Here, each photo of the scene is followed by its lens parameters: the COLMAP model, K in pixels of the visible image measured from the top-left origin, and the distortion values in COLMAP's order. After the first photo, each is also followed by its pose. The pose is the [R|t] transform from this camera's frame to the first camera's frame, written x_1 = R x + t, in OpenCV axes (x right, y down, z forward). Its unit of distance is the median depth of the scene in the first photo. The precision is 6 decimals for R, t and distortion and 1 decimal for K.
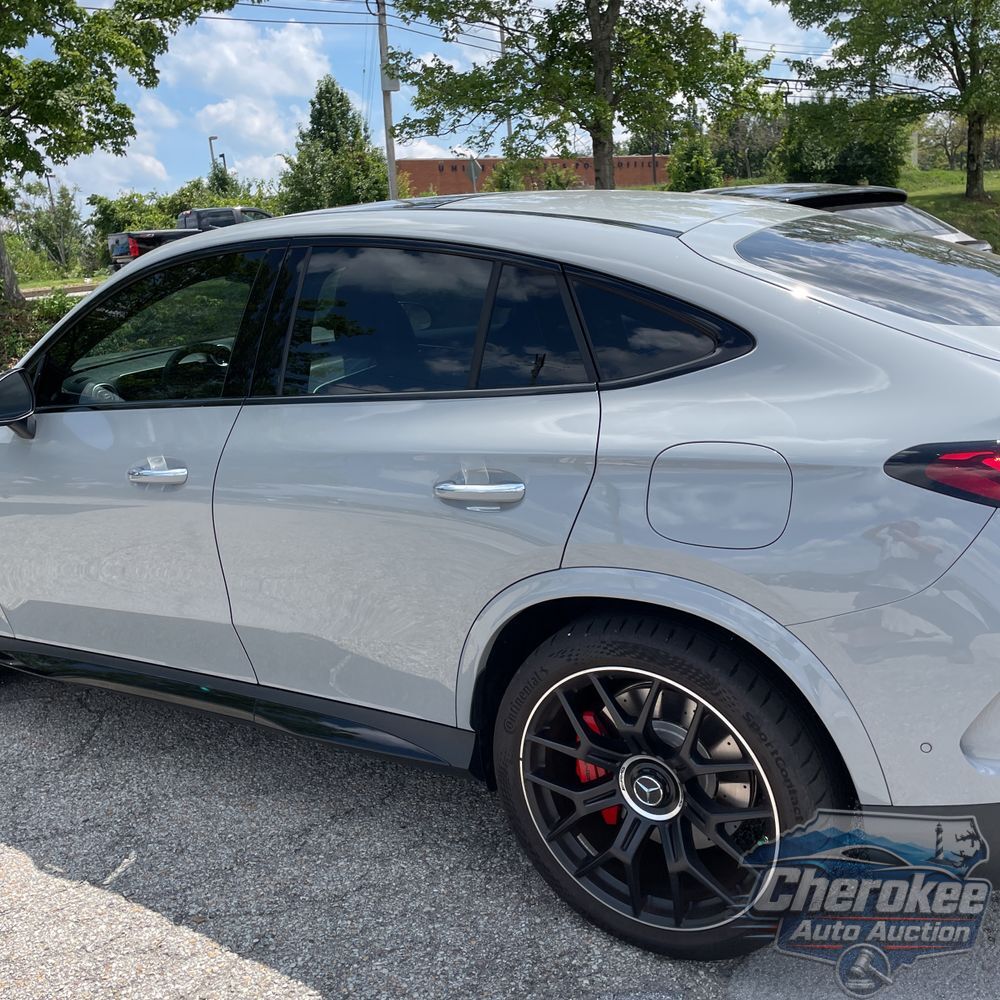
lens RADIAL K [[985.4, 0, 505.1], [0, 985.4, 517.3], [0, 0, 1]] dist [0.078849, -0.104197]
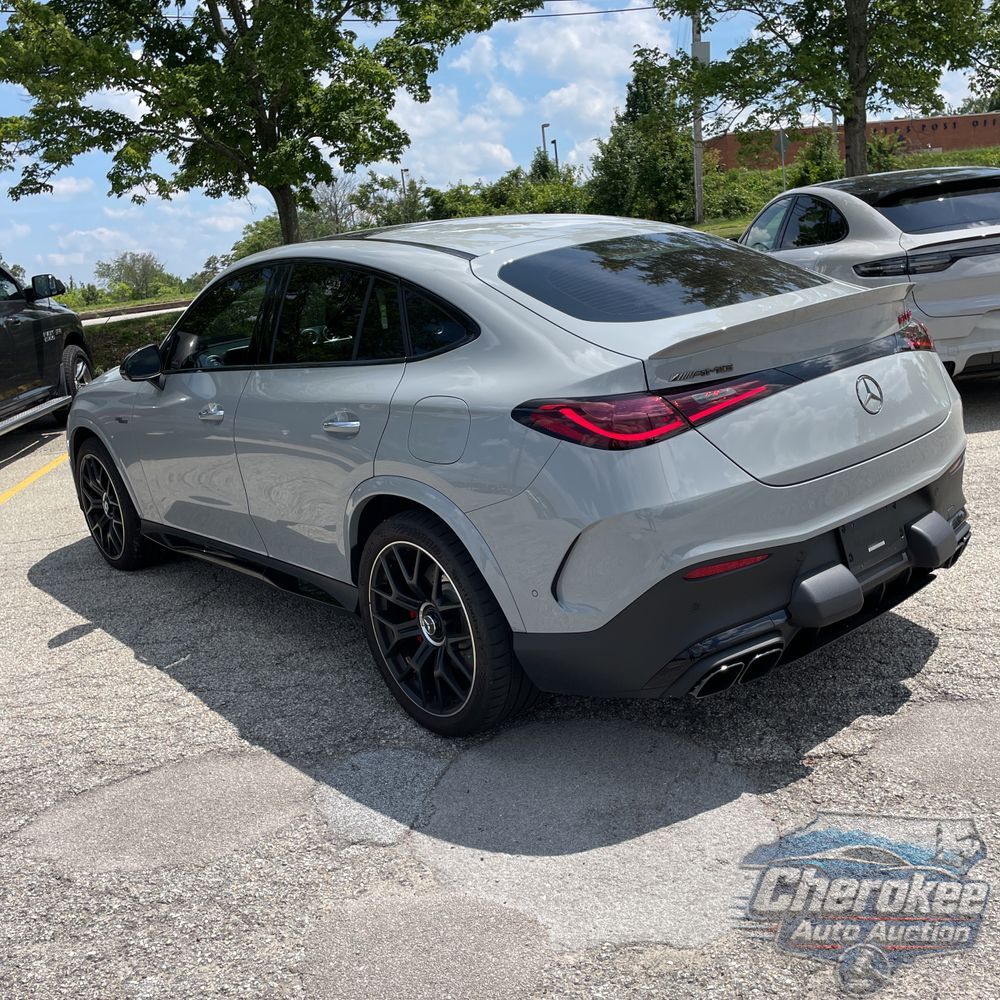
lens RADIAL K [[985.4, 0, 505.1], [0, 985.4, 517.3], [0, 0, 1]] dist [0.078849, -0.104197]
pose [[0.949171, 0.059918, -0.309006, 0.098550], [-0.053432, 0.998138, 0.029417, 0.007975], [0.310193, -0.011411, 0.950605, -0.056674]]
